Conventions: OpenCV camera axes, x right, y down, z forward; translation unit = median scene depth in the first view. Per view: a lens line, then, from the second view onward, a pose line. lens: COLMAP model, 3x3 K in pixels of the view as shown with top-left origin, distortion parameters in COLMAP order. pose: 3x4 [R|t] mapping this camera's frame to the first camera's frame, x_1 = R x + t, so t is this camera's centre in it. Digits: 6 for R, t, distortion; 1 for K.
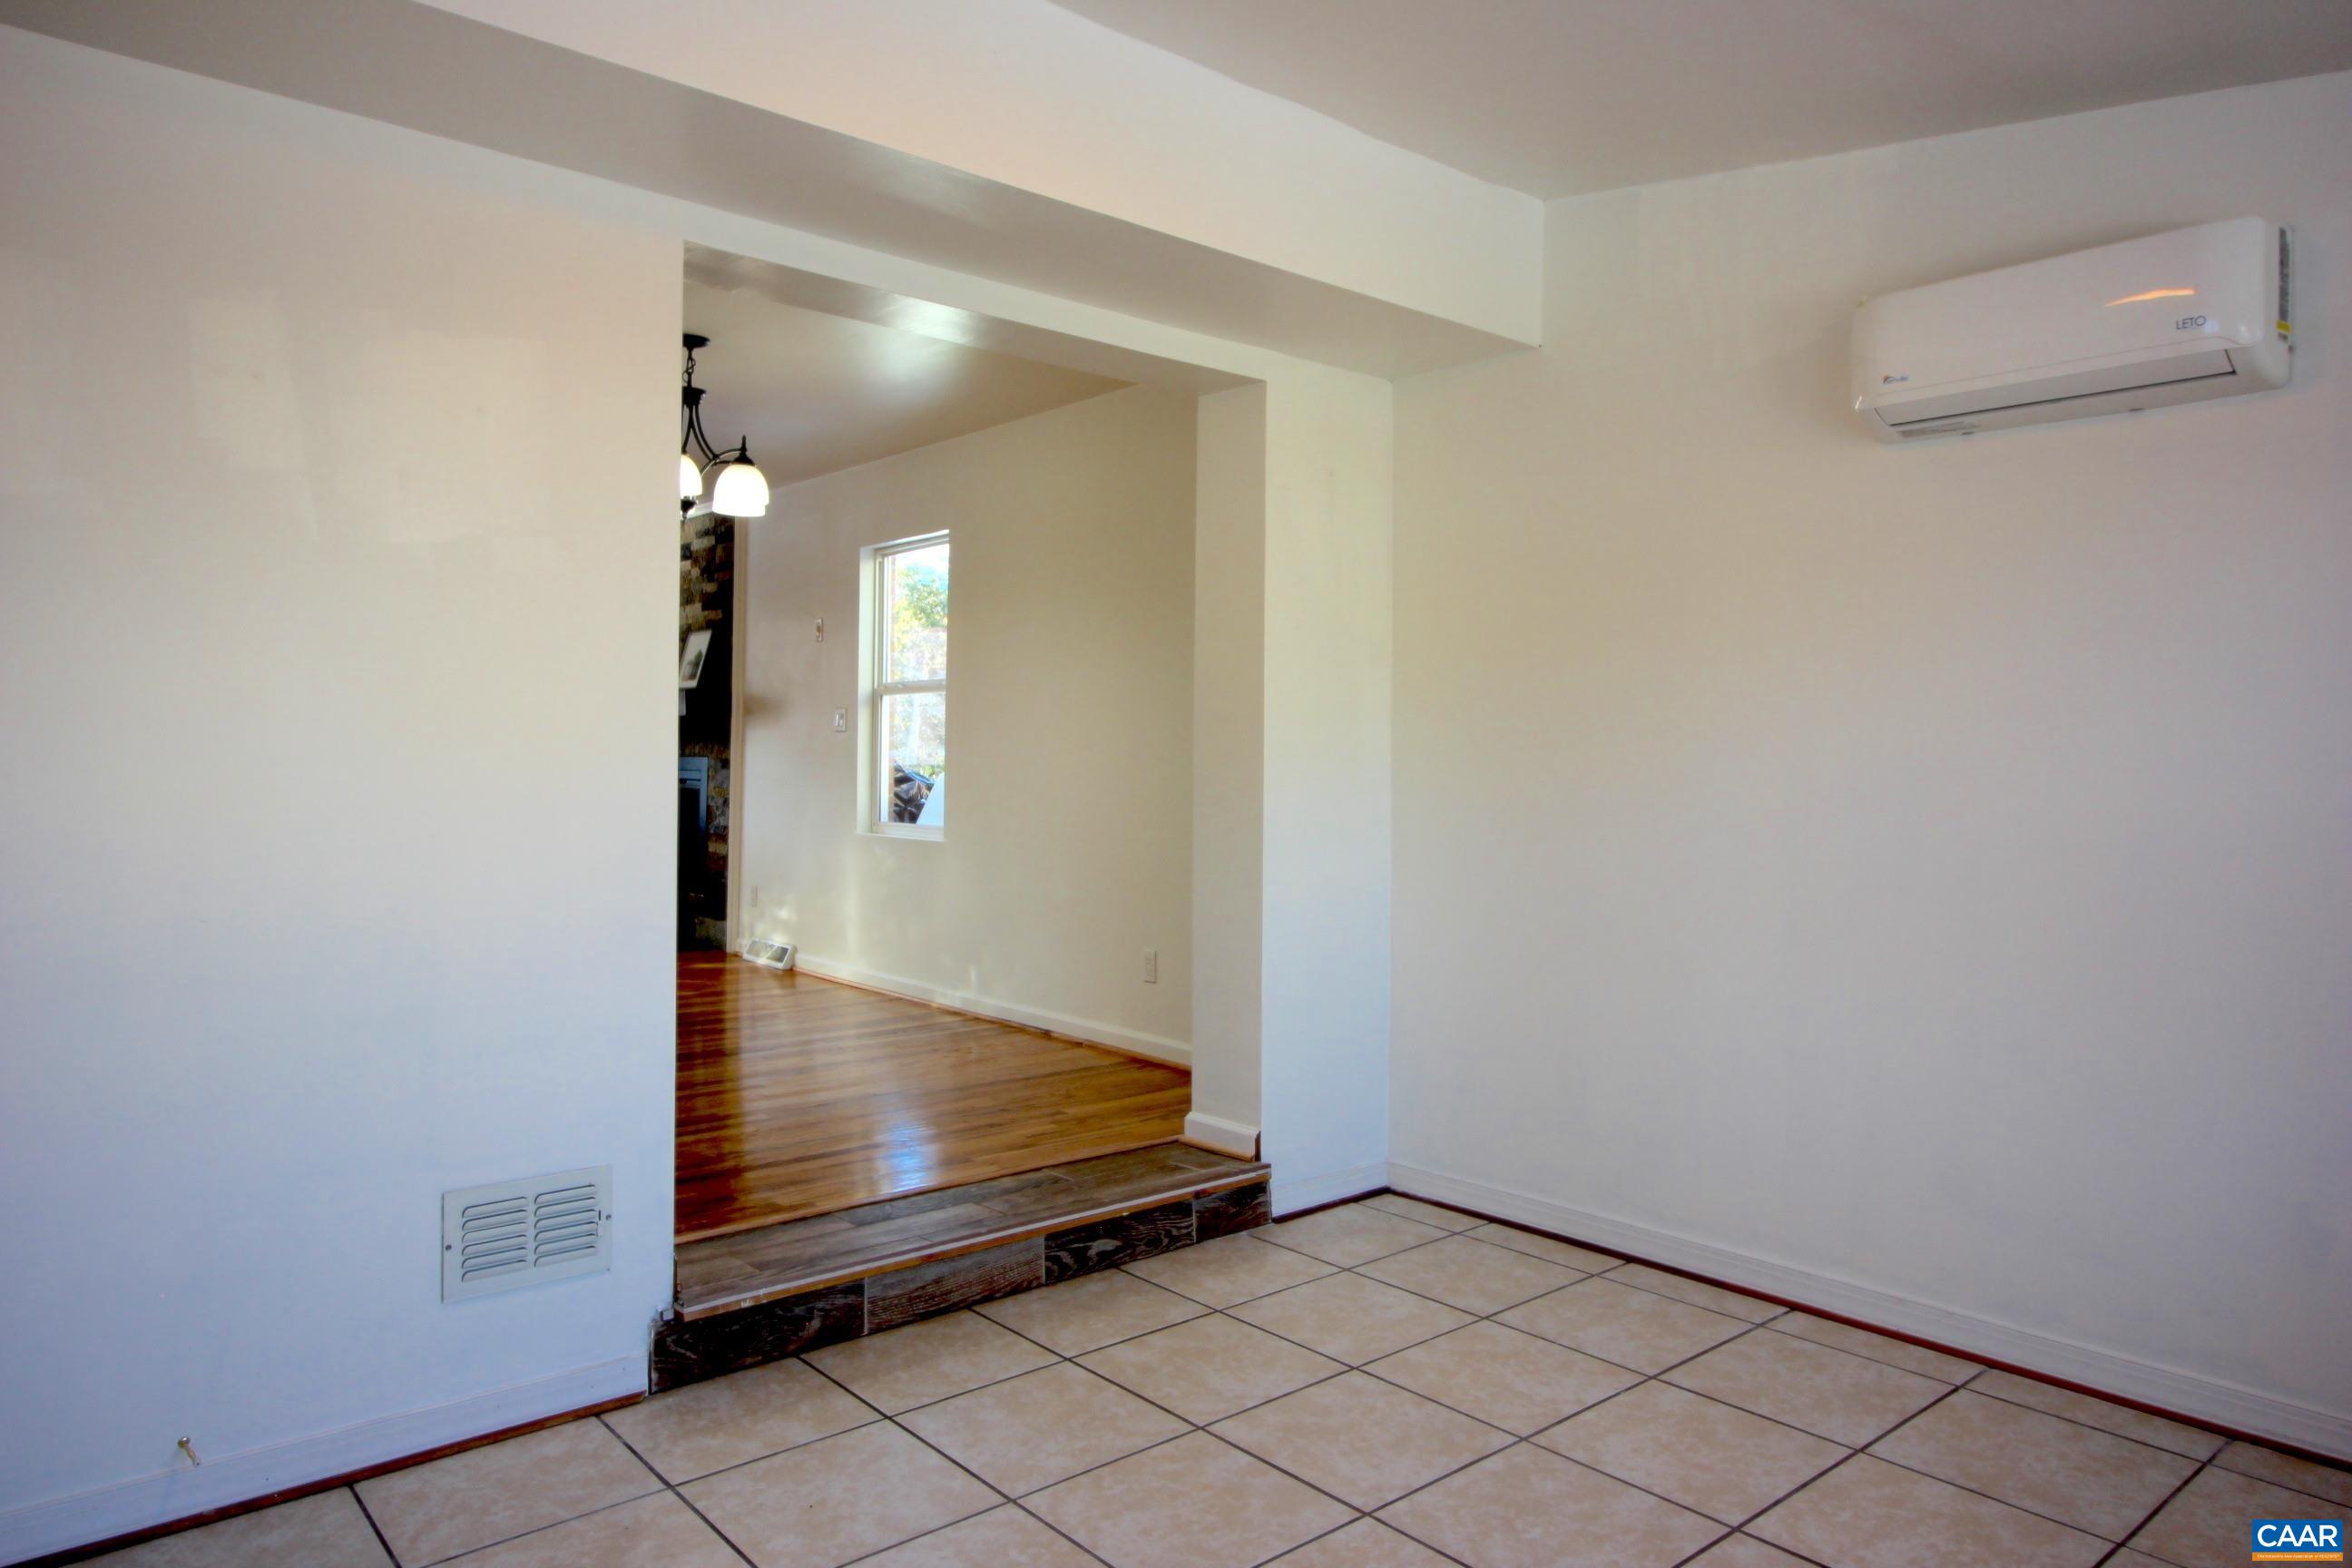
lens RADIAL K [[1513.9, 0, 1178.7], [0, 1513.9, 772.8], [0, 0, 1]] dist [0.002561, -0.001831]
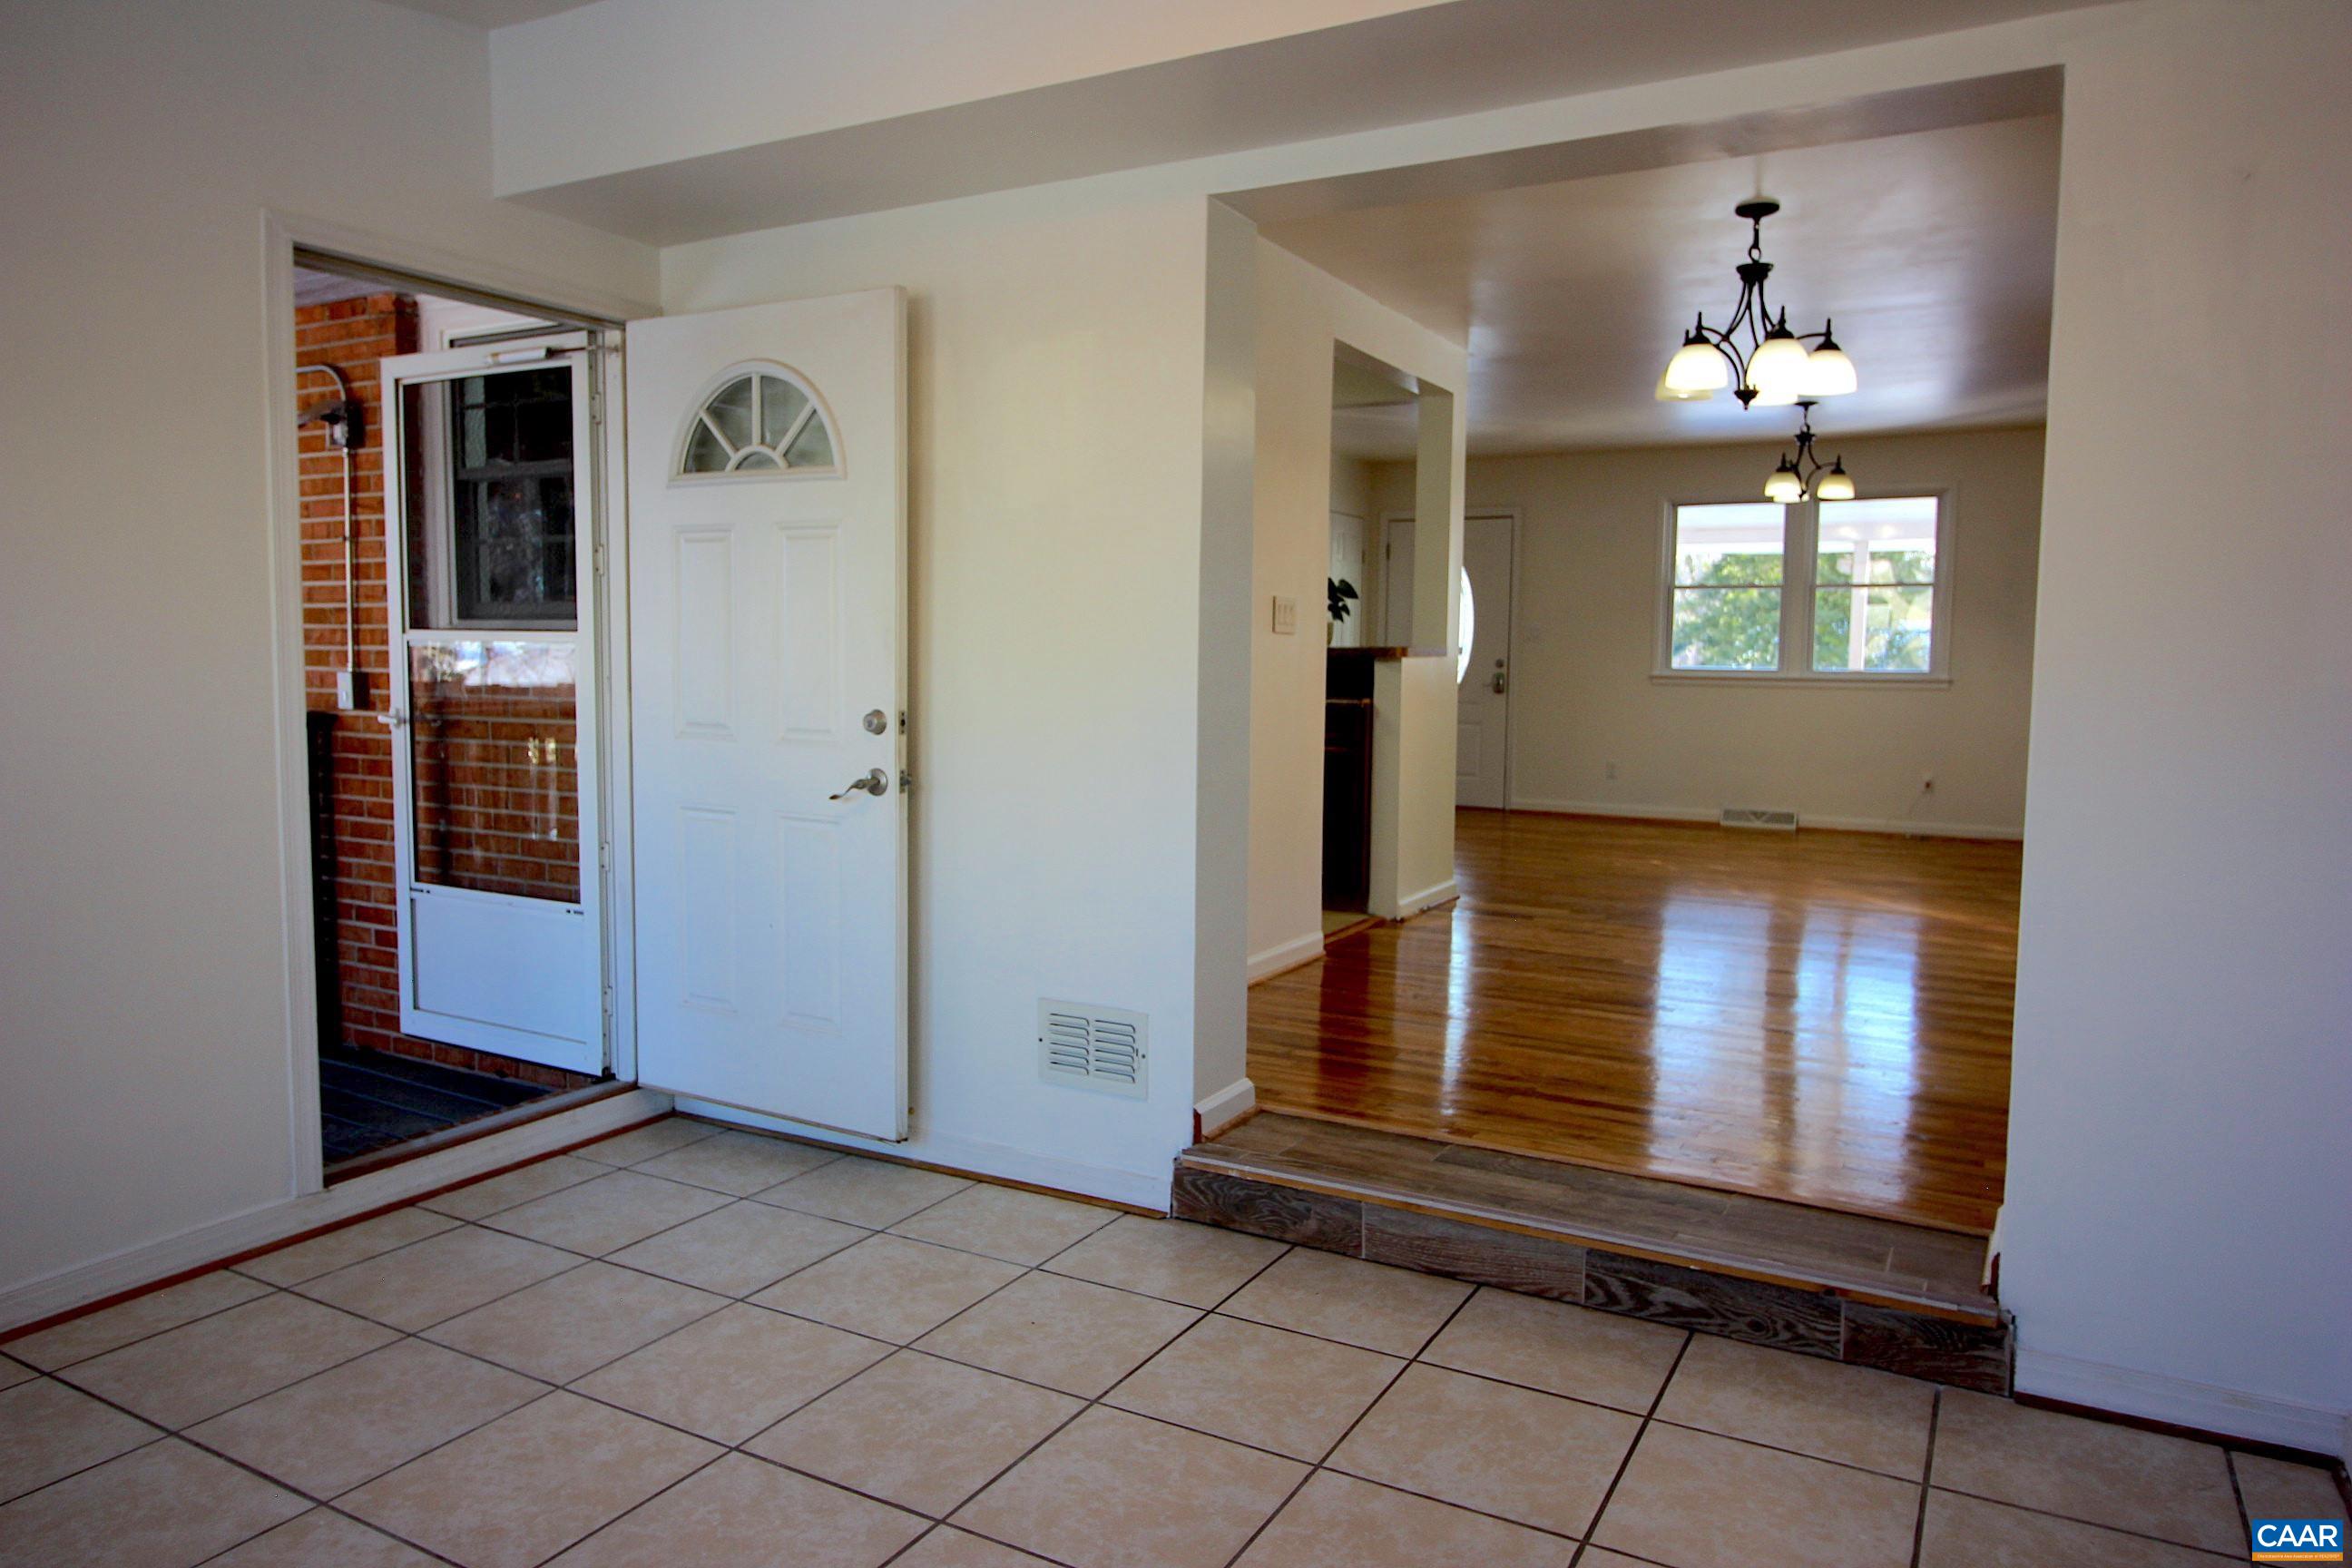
lens RADIAL K [[1513.9, 0, 1178.7], [0, 1513.9, 772.8], [0, 0, 1]] dist [0.002561, -0.001831]
pose [[0.347019, 0.070922, -0.935173, 0.672939], [-0.018373, 0.997459, 0.068828, -0.009674], [0.937678, -0.006703, 0.347440, 0.568605]]
